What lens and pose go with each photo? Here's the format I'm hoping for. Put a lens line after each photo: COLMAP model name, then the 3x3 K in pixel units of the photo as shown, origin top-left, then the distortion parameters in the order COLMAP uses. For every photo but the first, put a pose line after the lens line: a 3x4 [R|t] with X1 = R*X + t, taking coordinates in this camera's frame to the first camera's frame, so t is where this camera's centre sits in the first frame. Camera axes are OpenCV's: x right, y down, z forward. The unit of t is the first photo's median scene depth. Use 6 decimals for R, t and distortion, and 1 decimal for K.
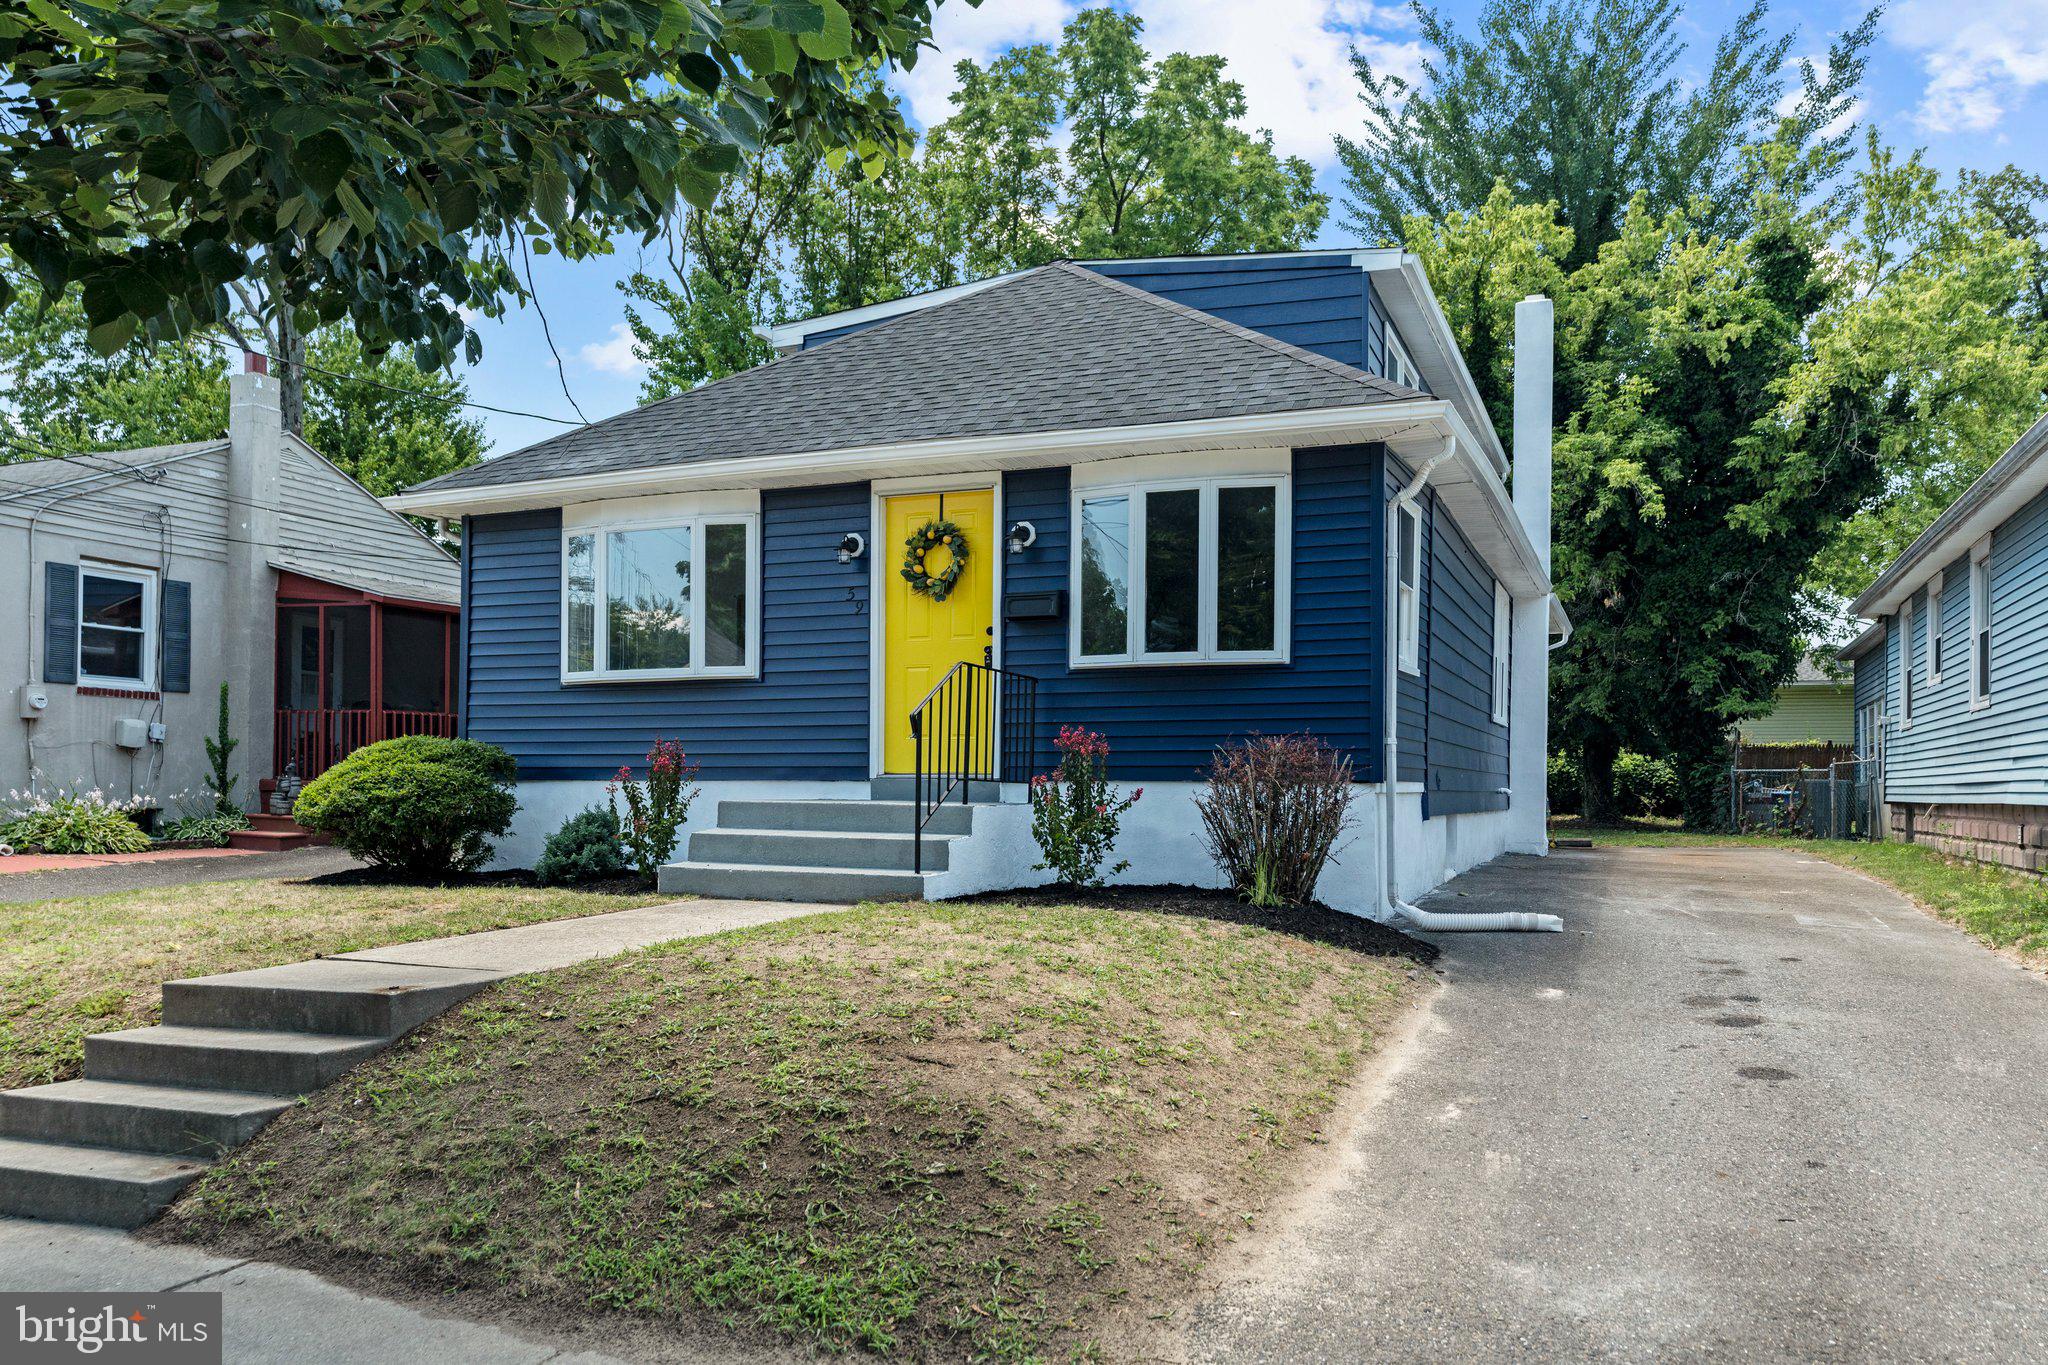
lens RADIAL K [[1518.2, 0, 1028.5], [0, 1518.2, 688.8], [0, 0, 1]] dist [-0.007003, -0.001074]
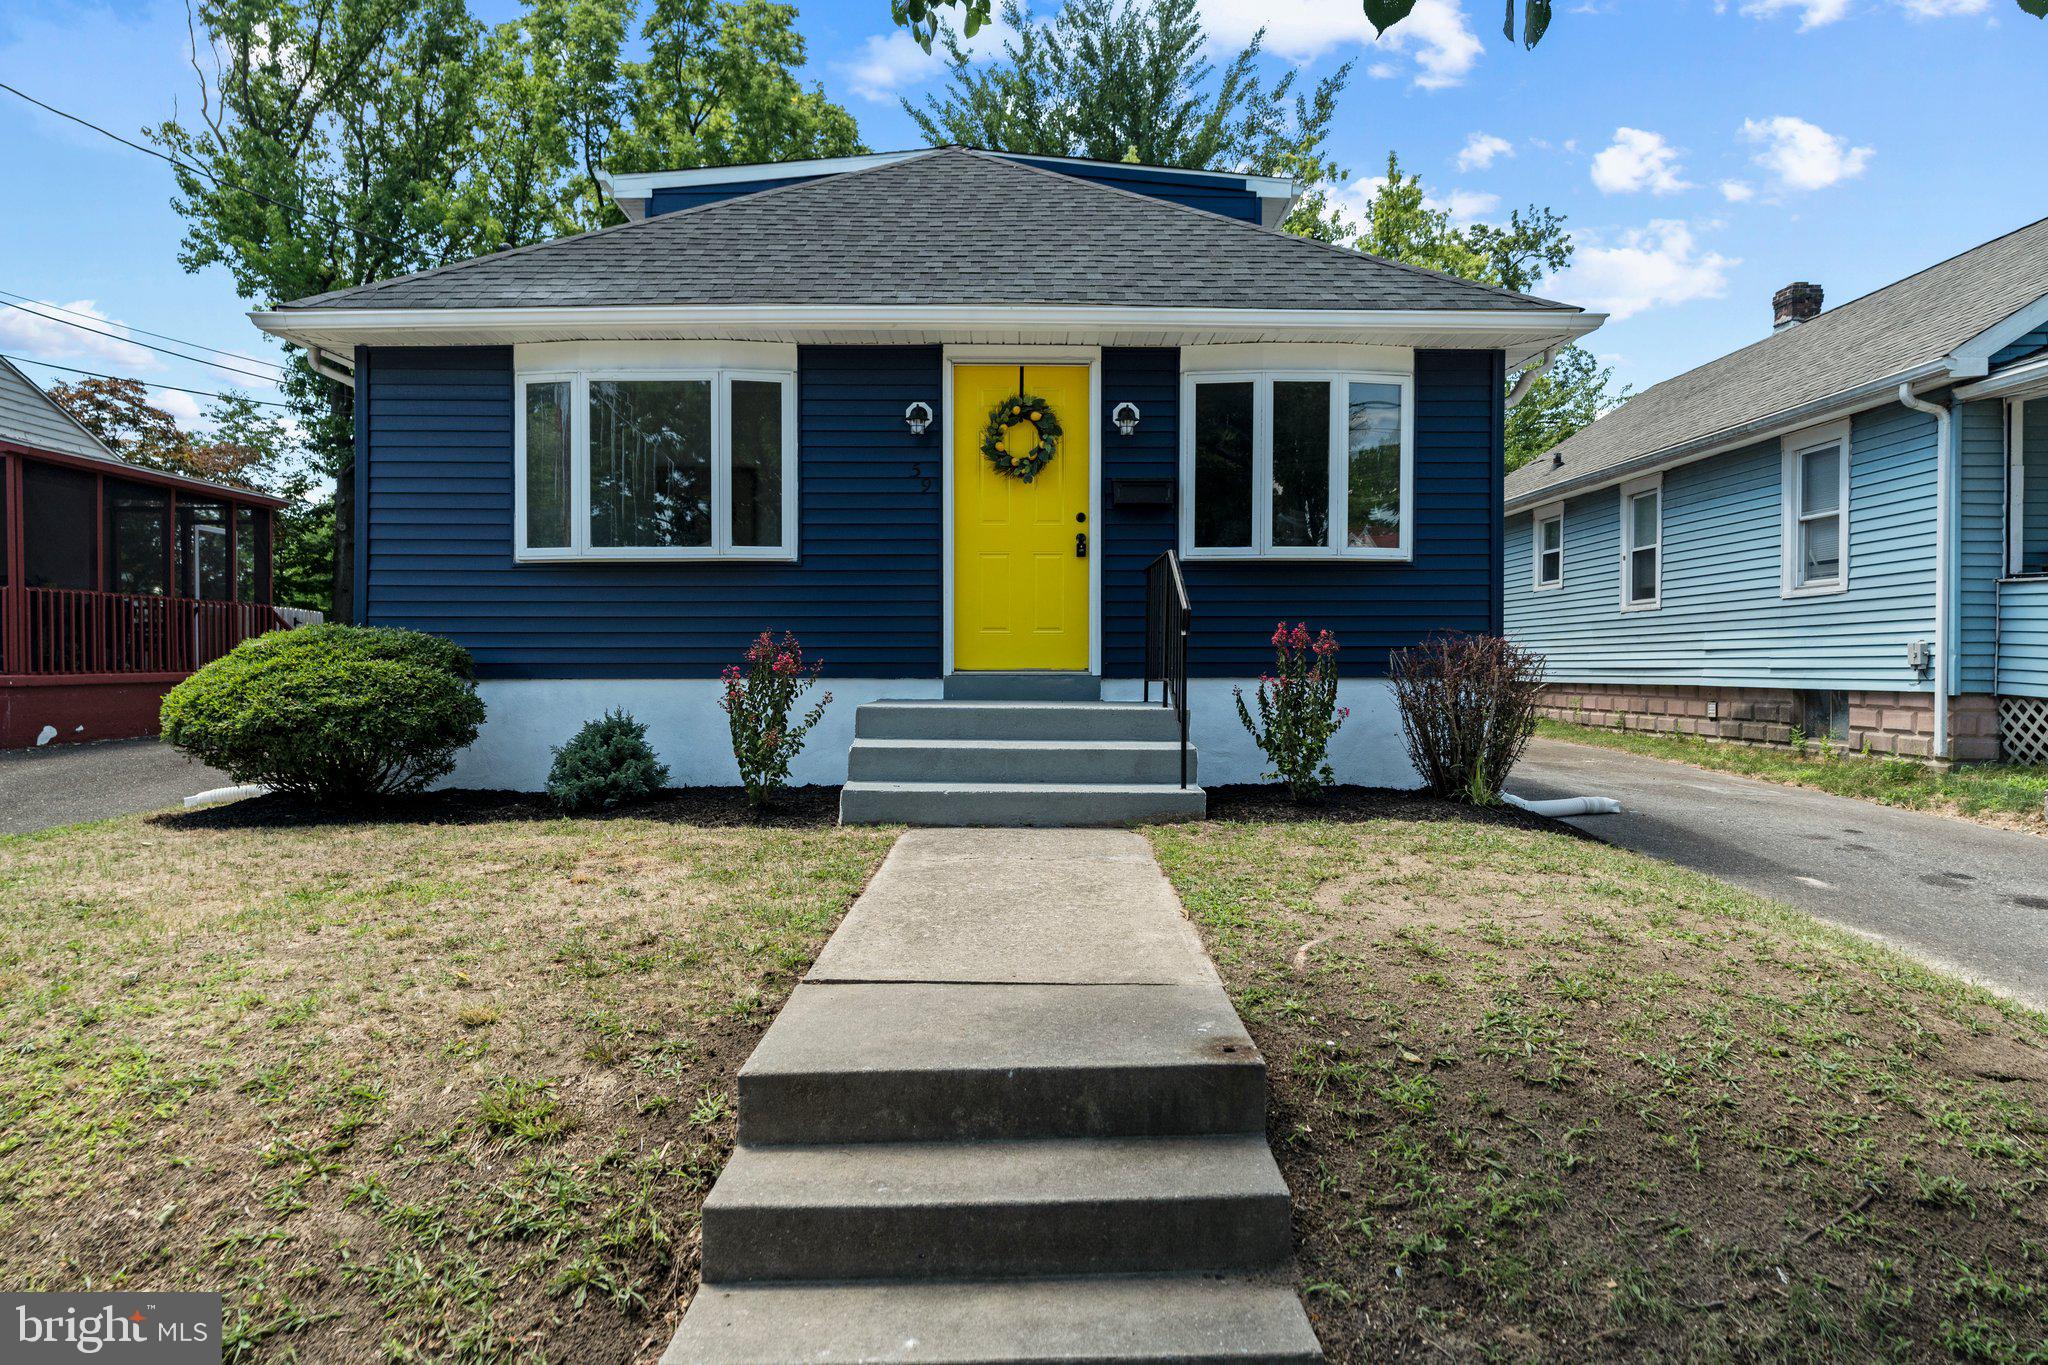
lens RADIAL K [[1284.0, 0, 1044.9], [0, 1284.0, 624.8], [0, 0, 1]] dist [-0.014307, -0.000101]
pose [[0.917503, 0.007082, 0.397666, -0.348829], [-0.020610, 0.999345, 0.029754, 0.004722], [-0.397194, -0.035496, 0.917048, 0.273543]]
